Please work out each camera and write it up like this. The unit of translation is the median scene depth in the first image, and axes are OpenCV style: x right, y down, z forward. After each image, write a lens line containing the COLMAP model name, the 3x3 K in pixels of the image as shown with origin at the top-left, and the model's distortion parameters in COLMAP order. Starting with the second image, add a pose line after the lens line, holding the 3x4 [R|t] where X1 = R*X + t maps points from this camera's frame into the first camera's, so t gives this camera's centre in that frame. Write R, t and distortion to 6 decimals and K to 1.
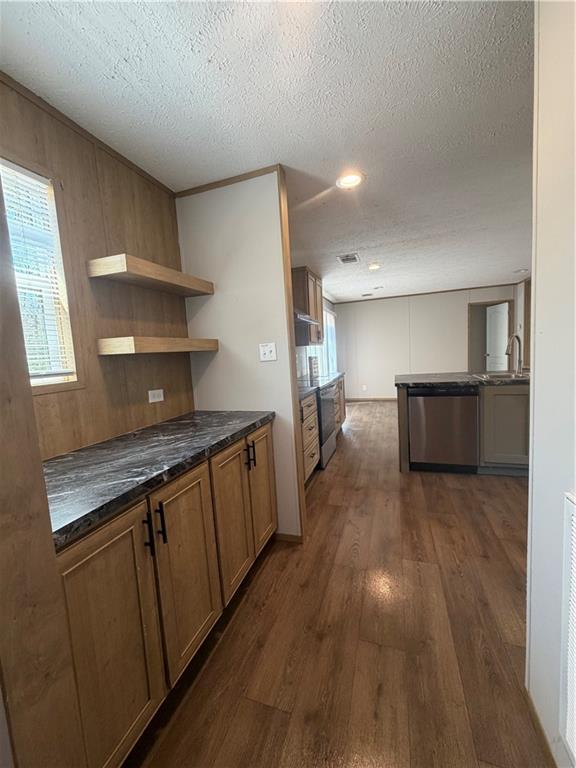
lens RADIAL K [[308.8, 0, 288.0], [0, 308.8, 384.0], [0, 0, 1]] dist [-0.000061, 0.000124]
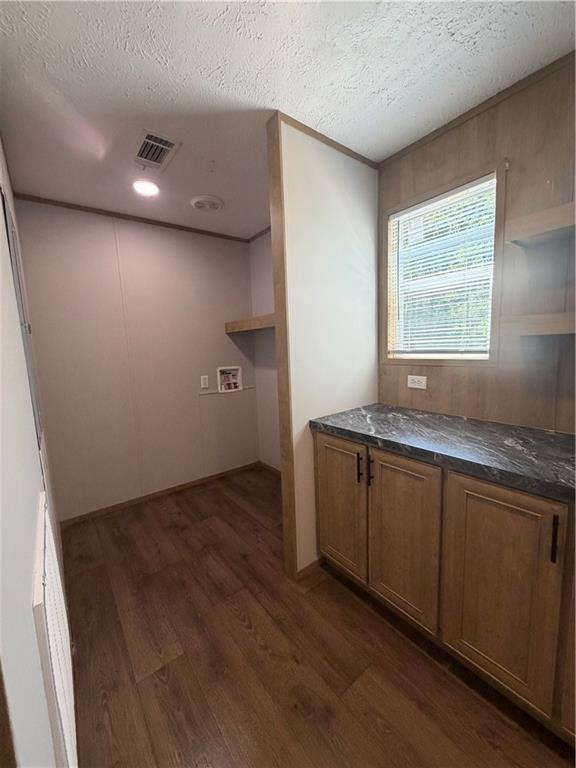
lens RADIAL K [[308.8, 0, 288.0], [0, 308.8, 384.0], [0, 0, 1]] dist [-0.000061, 0.000124]
pose [[-0.546524, 0.192597, -0.814996, 0.712410], [-0.015397, 0.970719, 0.239722, -0.207343], [0.837302, 0.143562, -0.527556, 1.181113]]
